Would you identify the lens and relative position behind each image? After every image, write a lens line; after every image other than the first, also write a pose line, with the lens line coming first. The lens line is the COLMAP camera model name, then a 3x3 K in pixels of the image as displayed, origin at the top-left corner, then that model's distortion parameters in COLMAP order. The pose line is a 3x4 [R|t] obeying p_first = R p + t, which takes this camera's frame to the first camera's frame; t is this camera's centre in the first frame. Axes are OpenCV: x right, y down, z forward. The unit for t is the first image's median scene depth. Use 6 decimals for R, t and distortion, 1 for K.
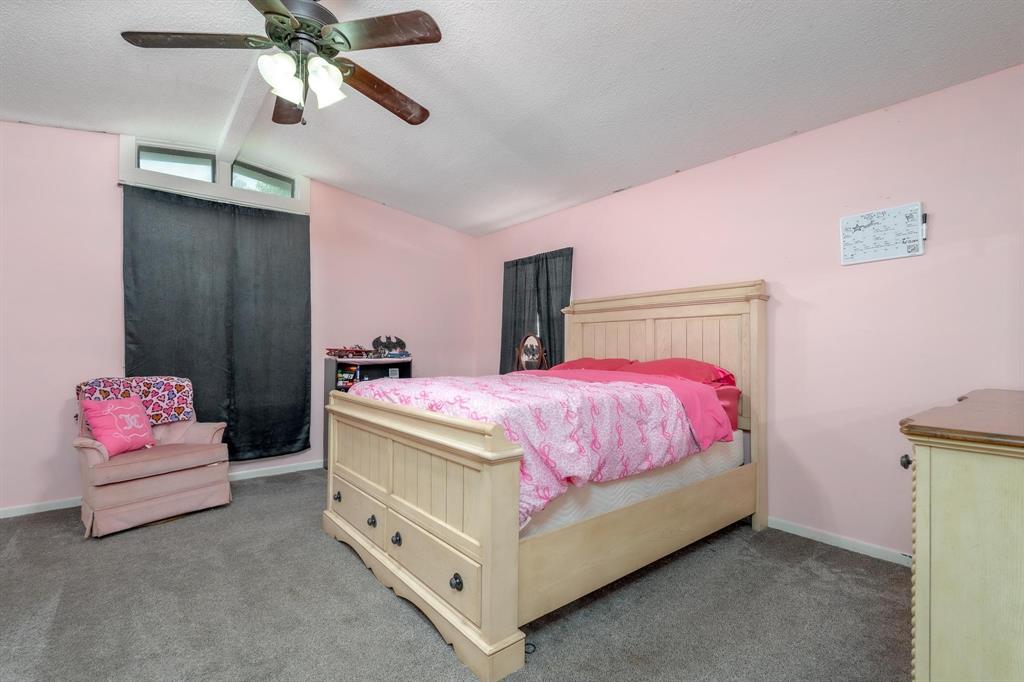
lens RADIAL K [[454.8, 0, 508.0], [0, 454.8, 346.1], [0, 0, 1]] dist [-0.003833, 0.001074]
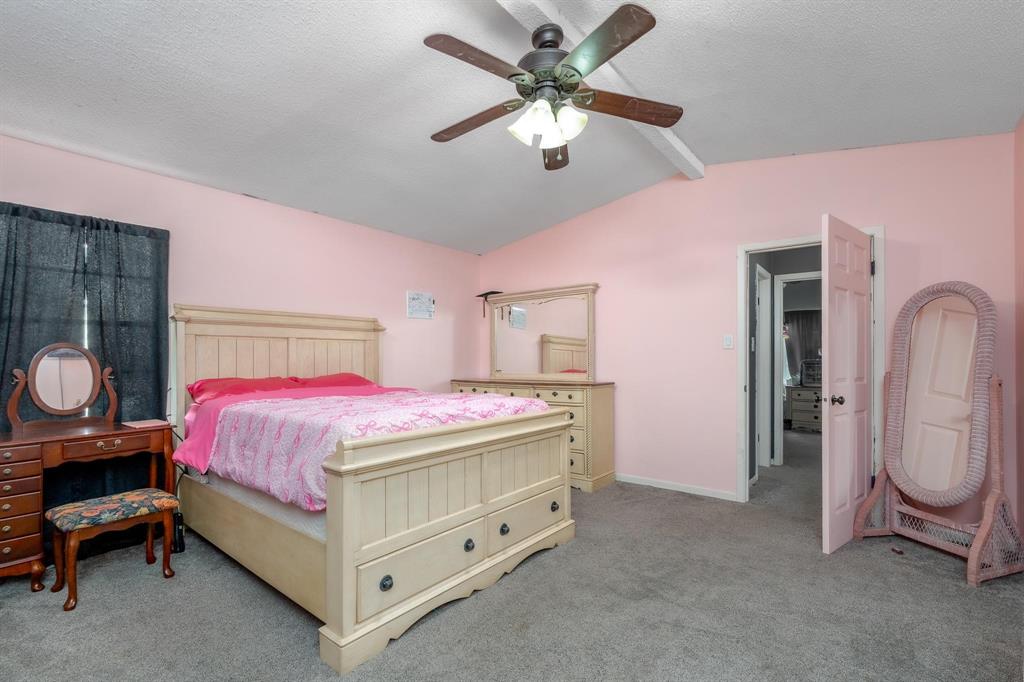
lens RADIAL K [[454.8, 0, 514.1], [0, 454.8, 350.2], [0, 0, 1]] dist [-0.003833, 0.001074]
pose [[-0.193111, 0.022255, 0.980925, -0.950591], [0.001555, 0.999748, -0.022376, -0.007678], [-0.981176, -0.002796, -0.193097, 0.810552]]
